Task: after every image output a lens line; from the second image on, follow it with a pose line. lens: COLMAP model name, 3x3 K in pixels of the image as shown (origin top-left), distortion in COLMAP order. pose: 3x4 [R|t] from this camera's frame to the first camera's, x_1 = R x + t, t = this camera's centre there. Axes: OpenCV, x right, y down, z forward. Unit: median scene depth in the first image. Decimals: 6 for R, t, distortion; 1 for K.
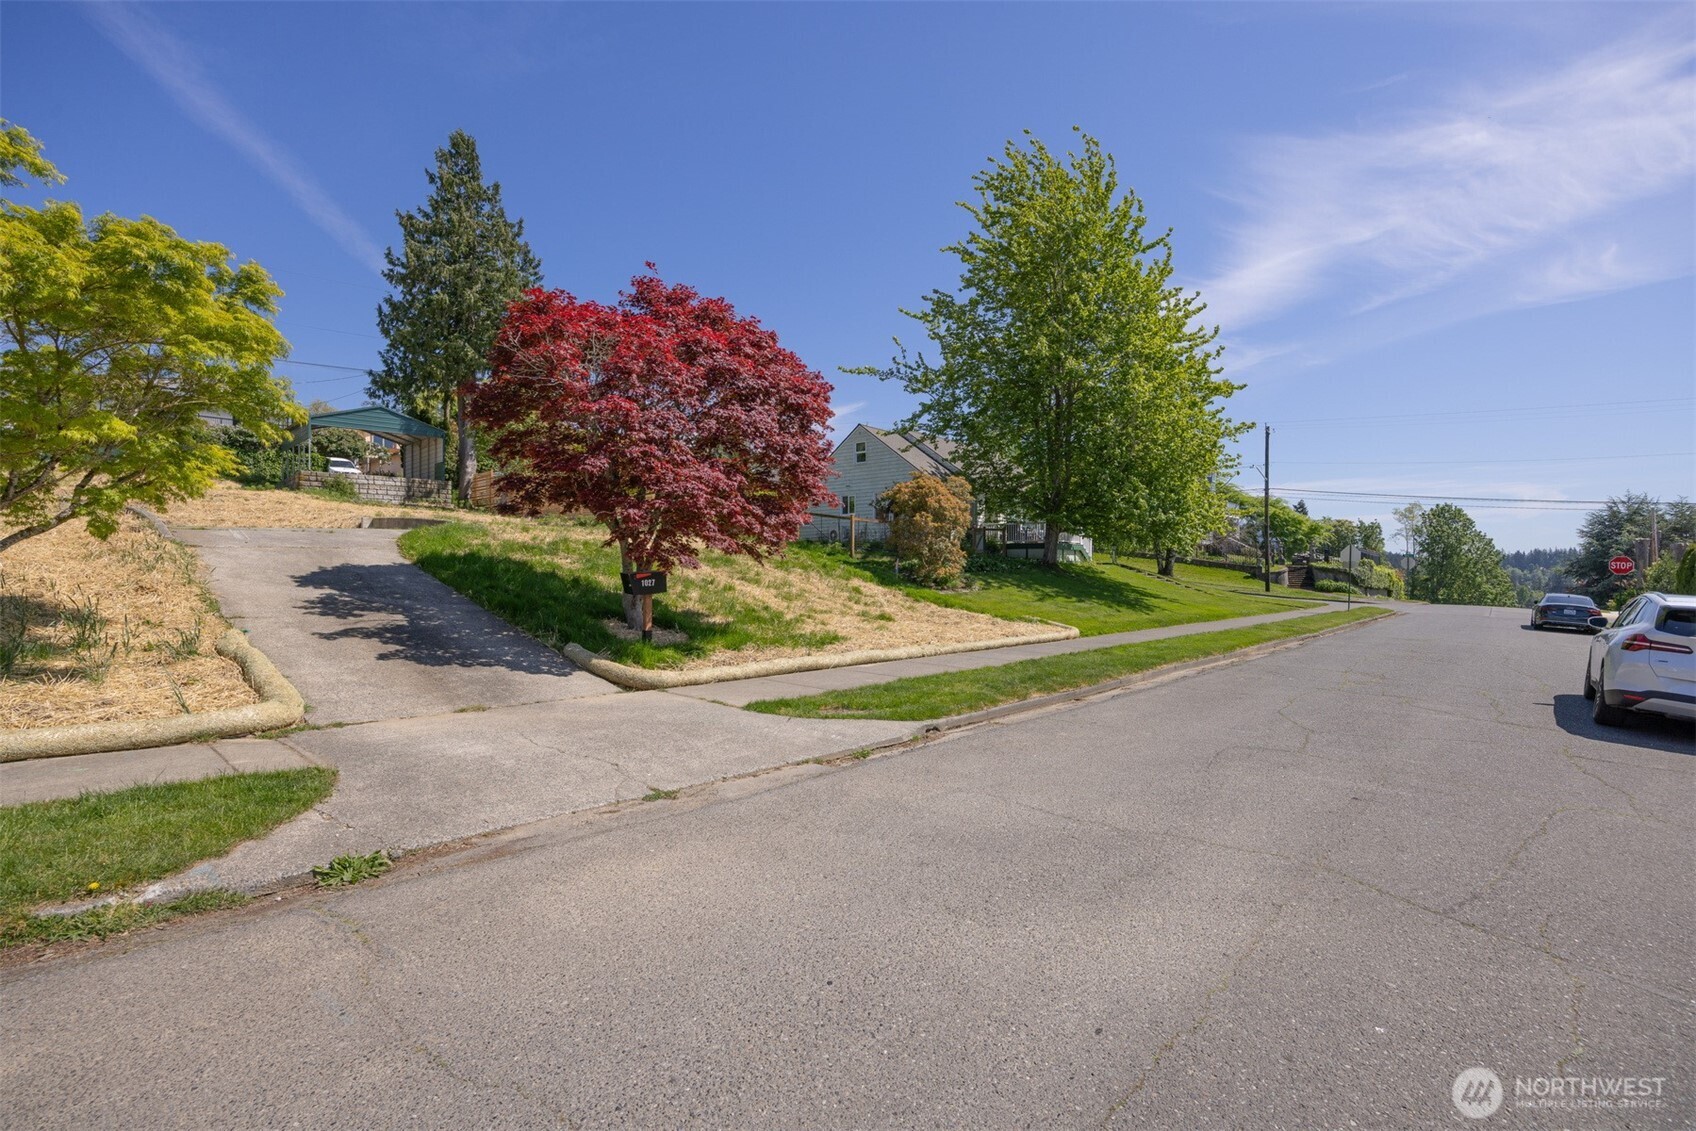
lens RADIAL K [[757.7, 0, 852.9], [0, 757.7, 553.6], [0, 0, 1]] dist [-0.022517, 0.000479]
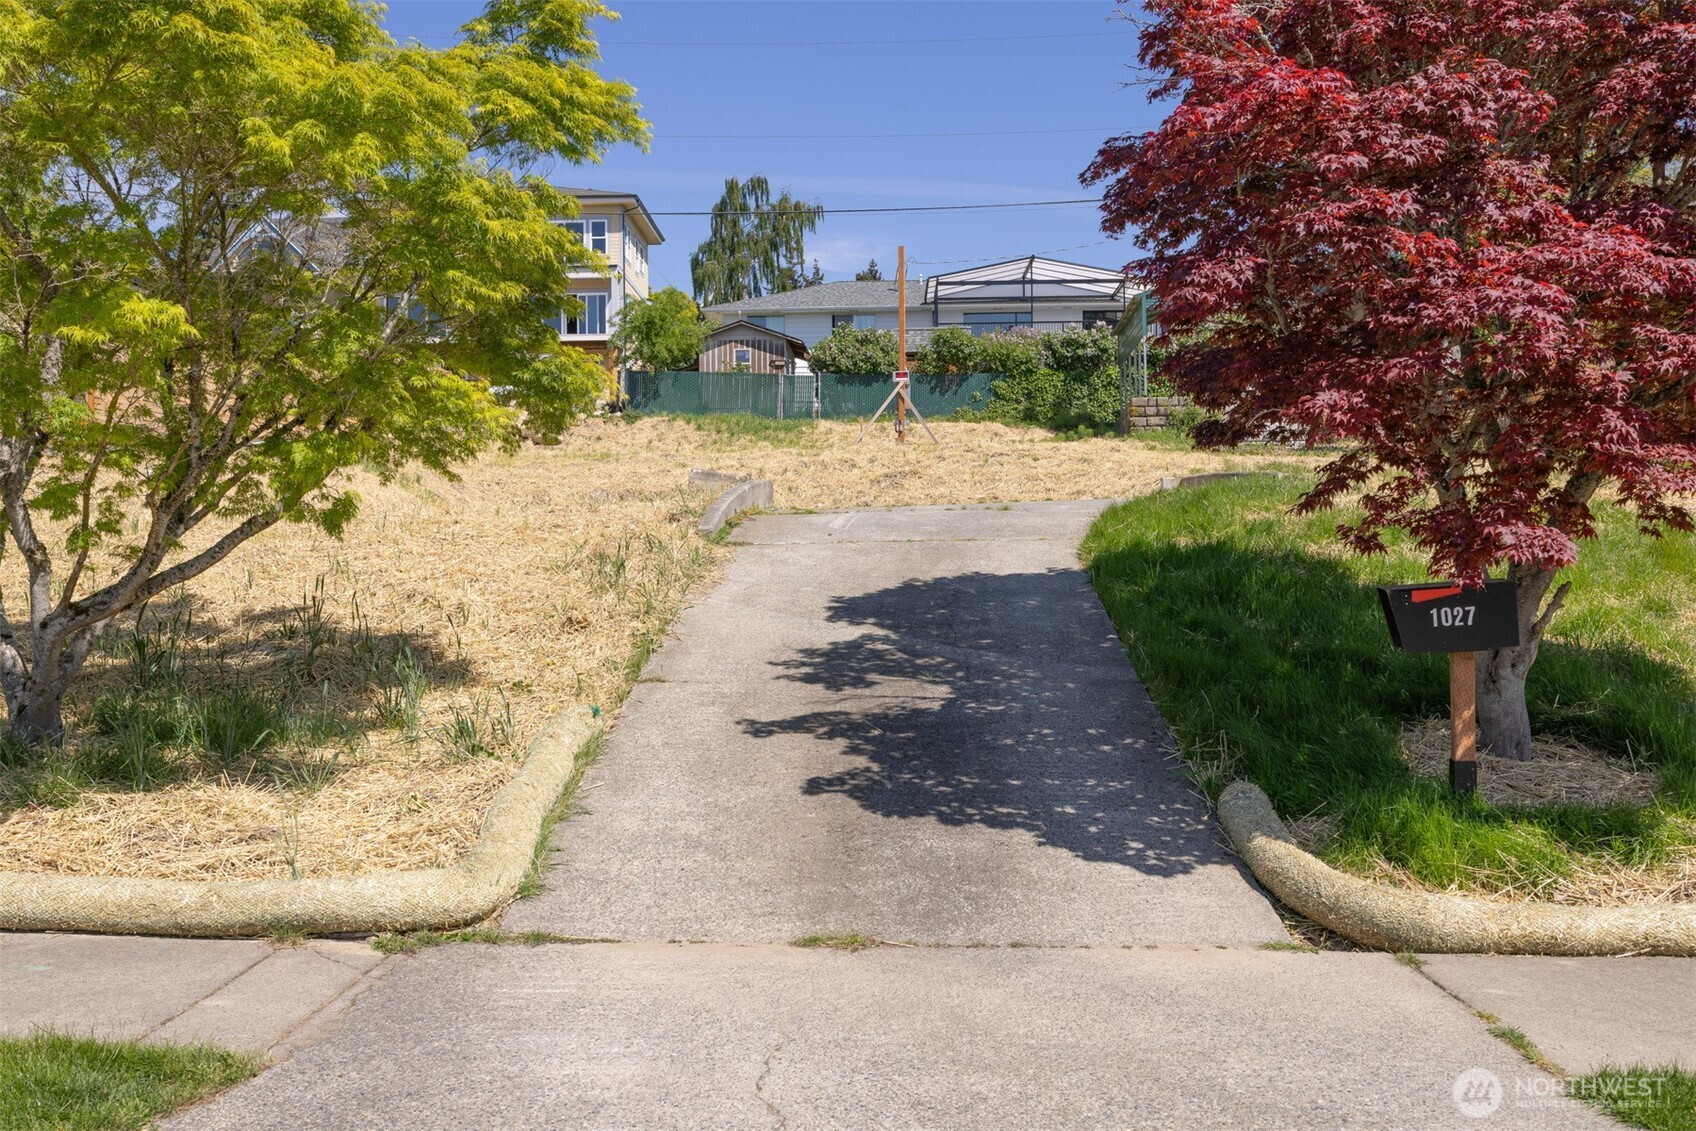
lens RADIAL K [[1655.6, 0, 846.0], [0, 1655.6, 571.2], [0, 0, 1]] dist [-0.009868, 0.000000]
pose [[0.637533, -0.014525, -0.770286, 0.032045], [0.025970, 0.999659, 0.002644, 0.002930], [0.769985, -0.021691, 0.637693, 0.096125]]
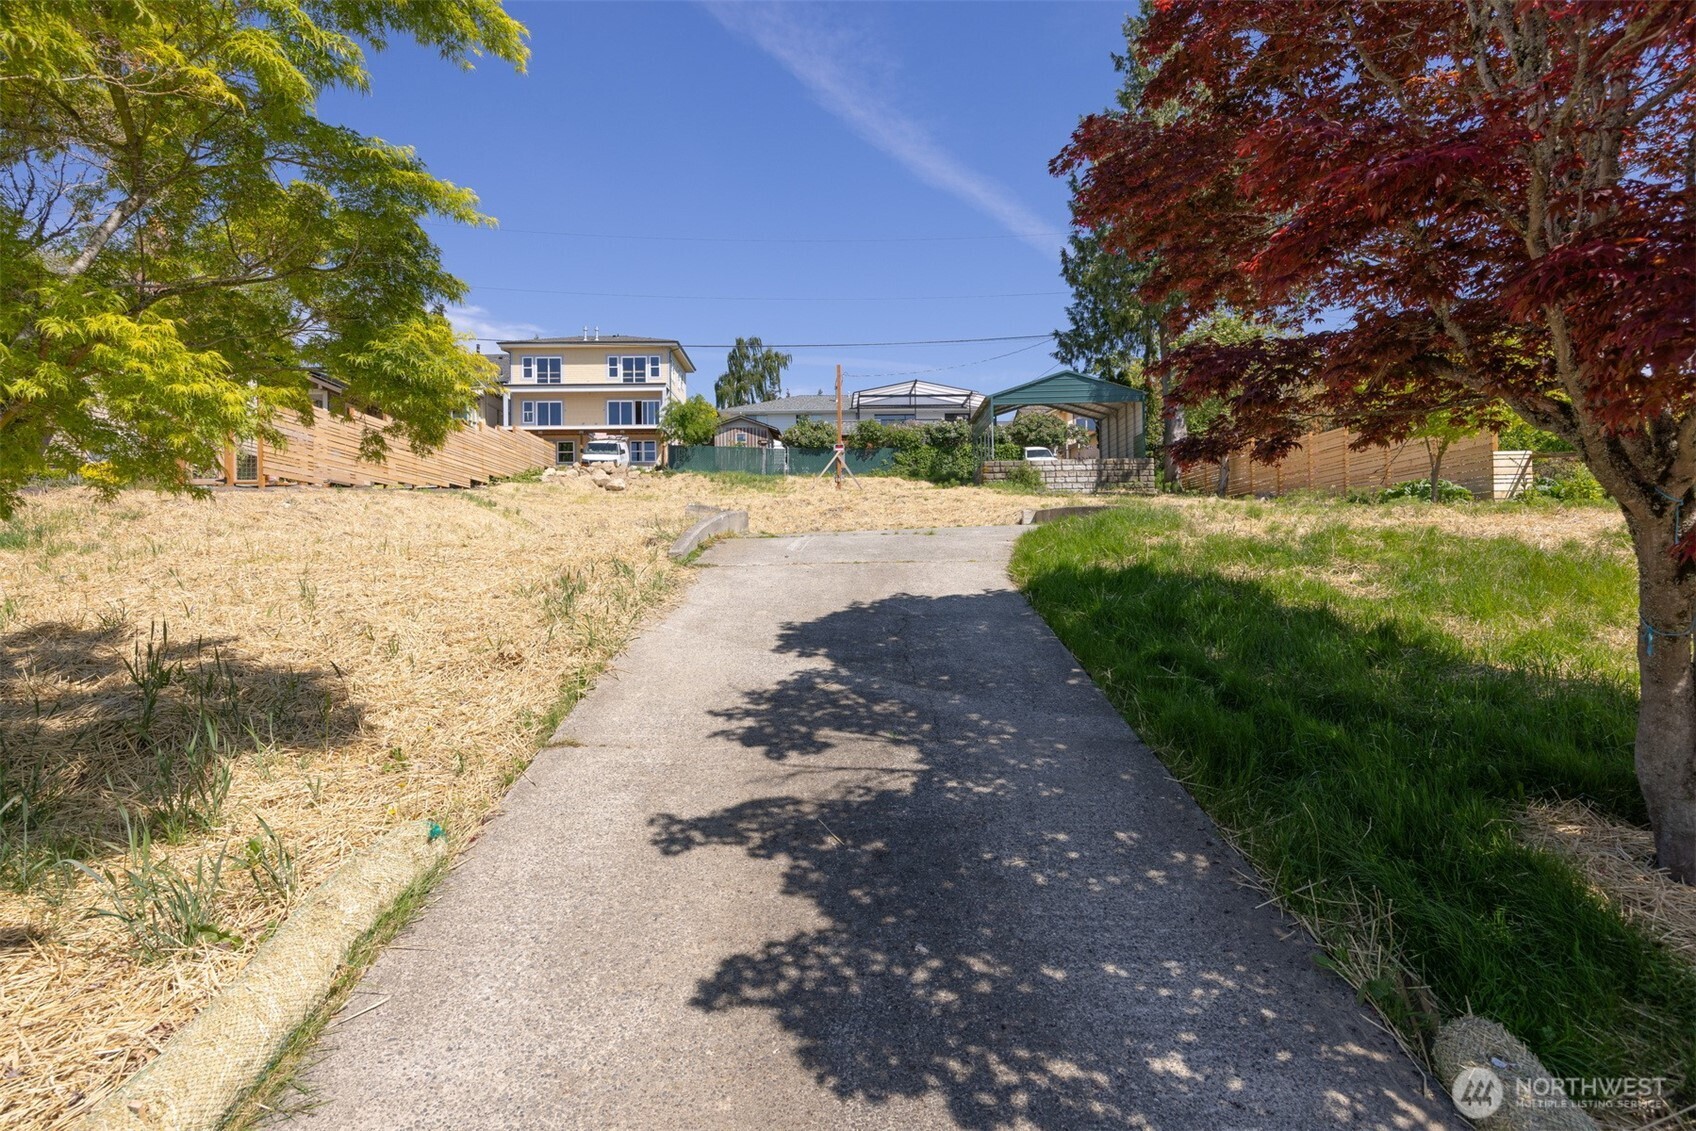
lens RADIAL K [[913.0, 0, 854.5], [0, 913.0, 565.7], [0, 0, 1]] dist [-0.004307, 0.000334]
pose [[0.677443, -0.014994, -0.735422, -0.082941], [0.028352, 0.999582, 0.005737, -0.003652], [0.735028, -0.024737, 0.677585, 0.193819]]
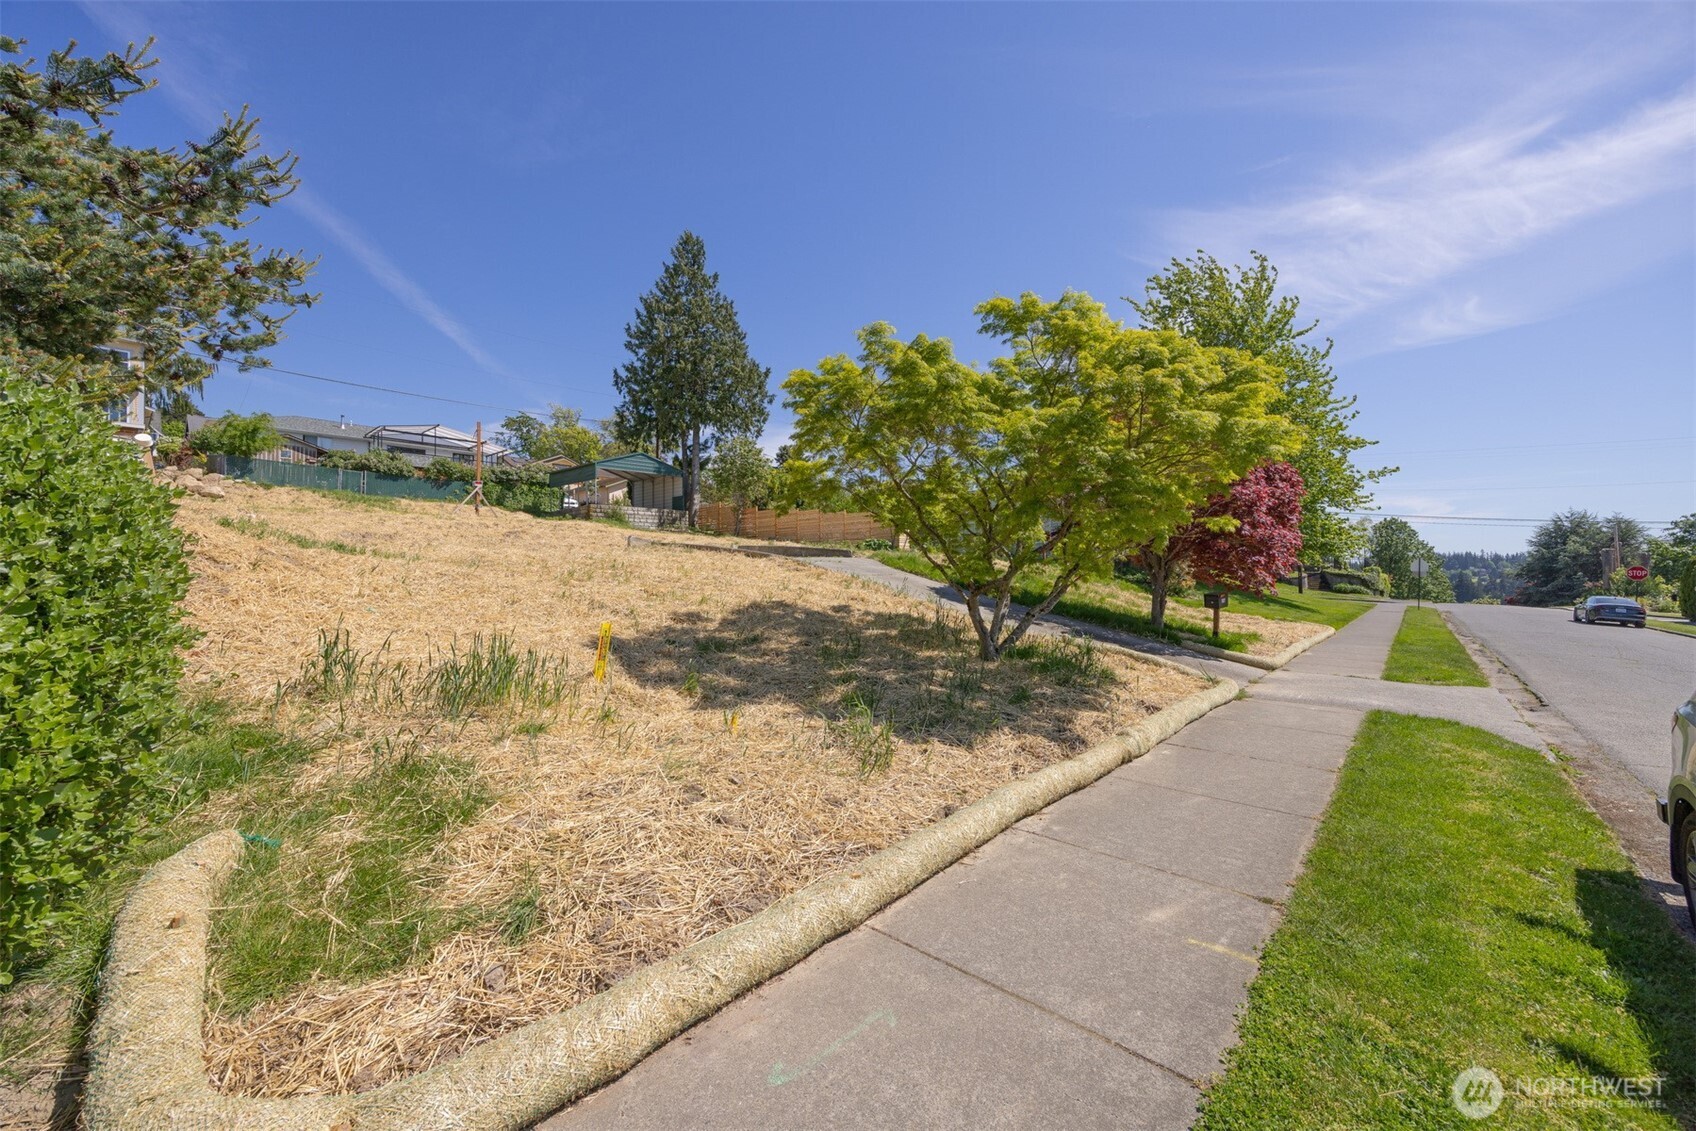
lens RADIAL K [[641.5, 0, 849.8], [0, 641.5, 536.0], [0, 0, 1]] dist [-0.006277, 0.000584]
pose [[0.999812, -0.006317, 0.018339, -0.330398], [0.006982, 0.999313, -0.036392, -0.016934], [-0.018096, 0.036513, 0.999169, -0.070373]]
